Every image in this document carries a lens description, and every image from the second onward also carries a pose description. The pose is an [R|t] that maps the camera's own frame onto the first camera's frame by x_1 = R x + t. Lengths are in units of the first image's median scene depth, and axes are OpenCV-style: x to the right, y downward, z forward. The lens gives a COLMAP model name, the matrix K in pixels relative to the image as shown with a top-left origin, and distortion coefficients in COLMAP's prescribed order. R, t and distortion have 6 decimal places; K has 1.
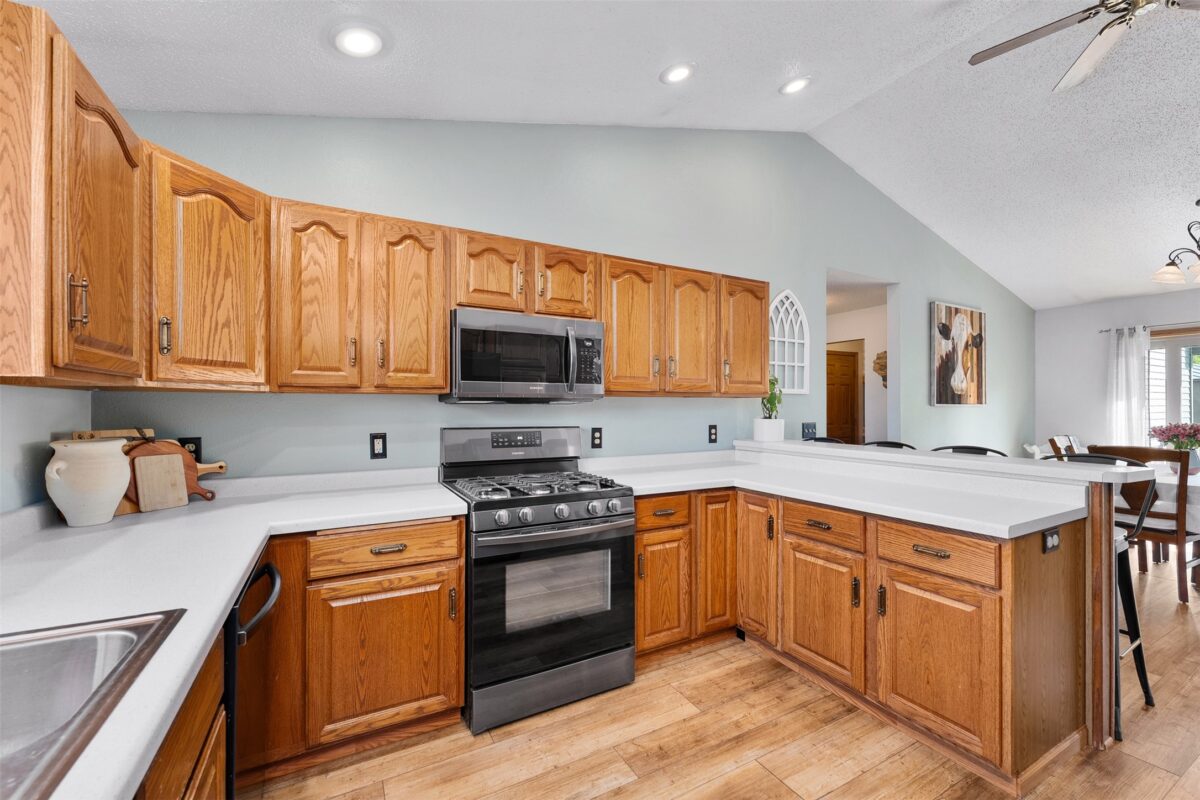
lens RADIAL K [[478.5, 0, 603.5], [0, 478.5, 406.3], [0, 0, 1]] dist [-0.001561, -0.000154]
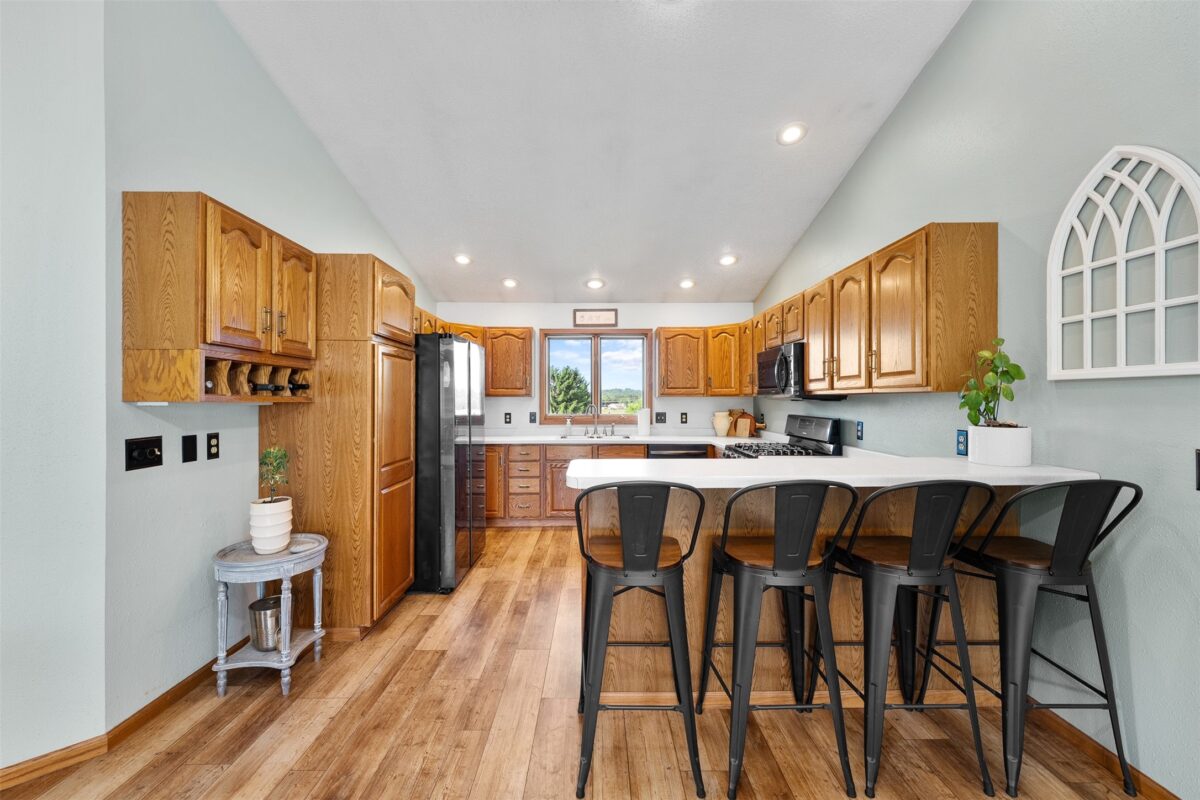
lens RADIAL K [[483.1, 0, 602.4], [0, 483.1, 400.4], [0, 0, 1]] dist [-0.000029, -0.000211]
pose [[-0.466779, 0.002102, -0.884371, 1.285698], [0.005196, 0.999986, -0.000365, -0.008668], [0.884359, -0.004765, -0.466784, 0.990743]]
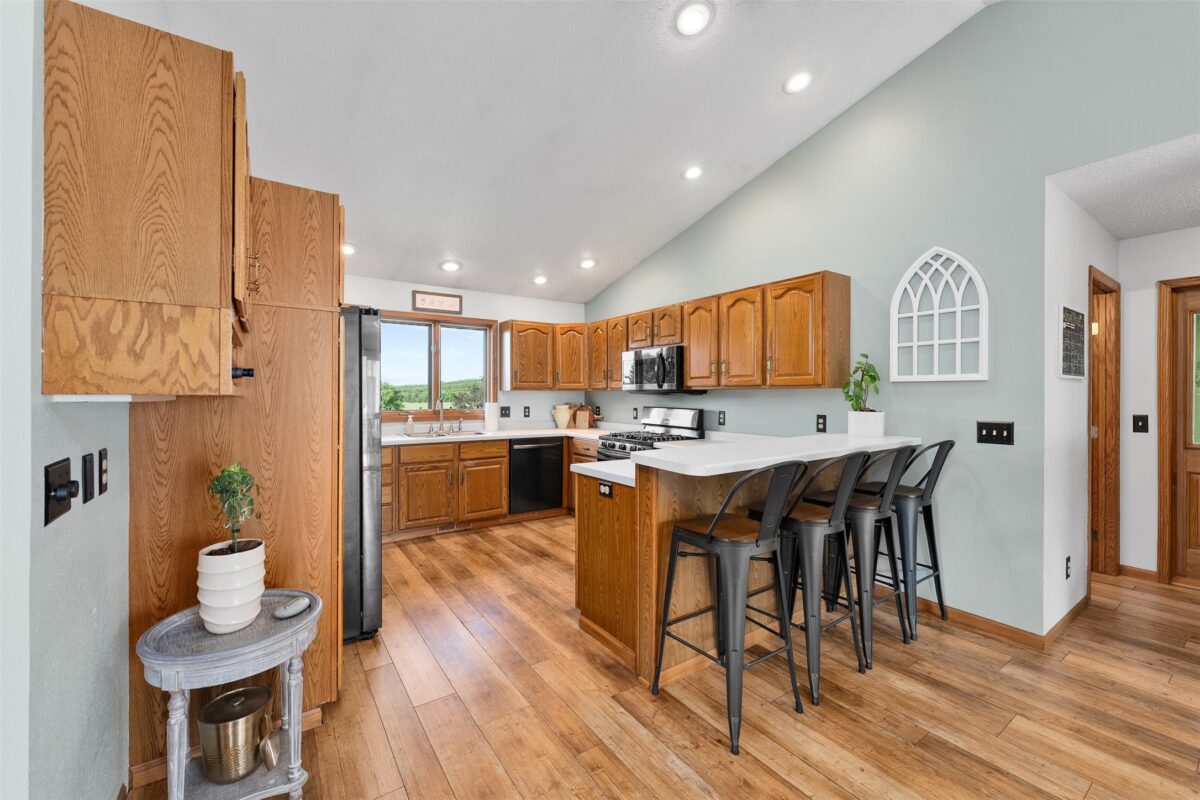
lens RADIAL K [[483.1, 0, 606.9], [0, 483.1, 393.6], [0, 0, 1]] dist [-0.000029, -0.000211]
pose [[0.118416, 0.000237, -0.992964, 1.394818], [0.003617, 0.999993, 0.000670, -0.010026], [0.992958, -0.003671, 0.118414, 0.477041]]
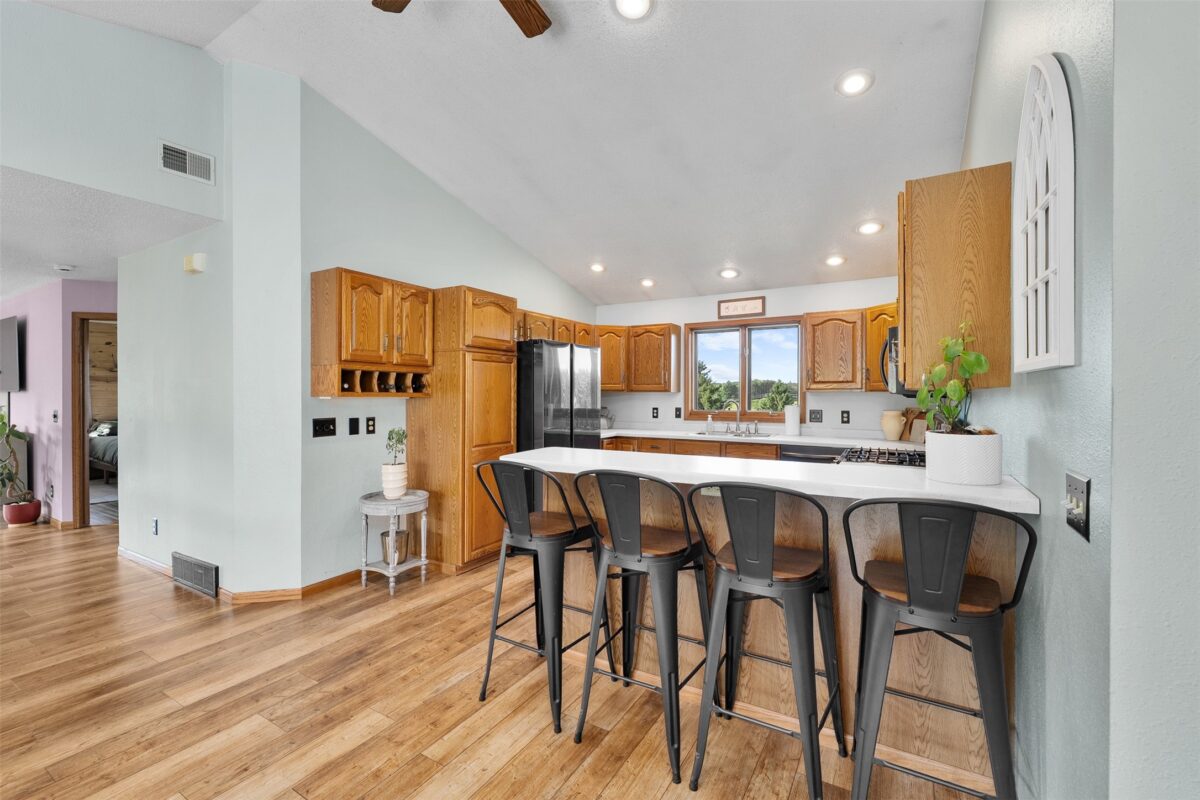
lens RADIAL K [[520.3, 0, 599.5], [0, 520.3, 396.7], [0, 0, 1]] dist [-0.000819, -0.000374]
pose [[-0.860253, 0.002724, -0.509860, 1.053861], [0.001985, 0.999996, 0.001993, -0.011094], [0.509863, 0.000702, -0.860255, 1.466582]]
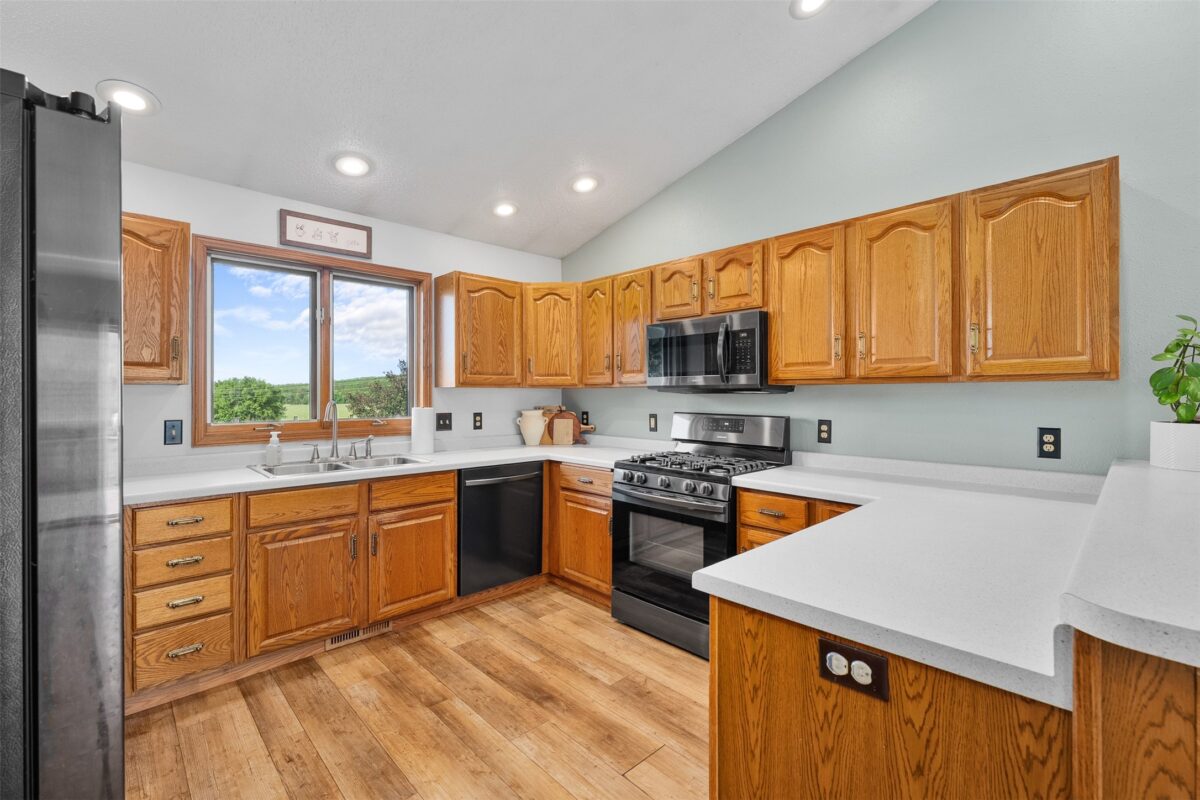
lens RADIAL K [[520.3, 0, 605.7], [0, 520.3, 391.6], [0, 0, 1]] dist [-0.000819, -0.000374]
pose [[0.268265, -0.003437, -0.963339, 0.805259], [0.005140, 0.999985, -0.002136, -0.007205], [0.963331, -0.004379, 0.268279, 0.347587]]
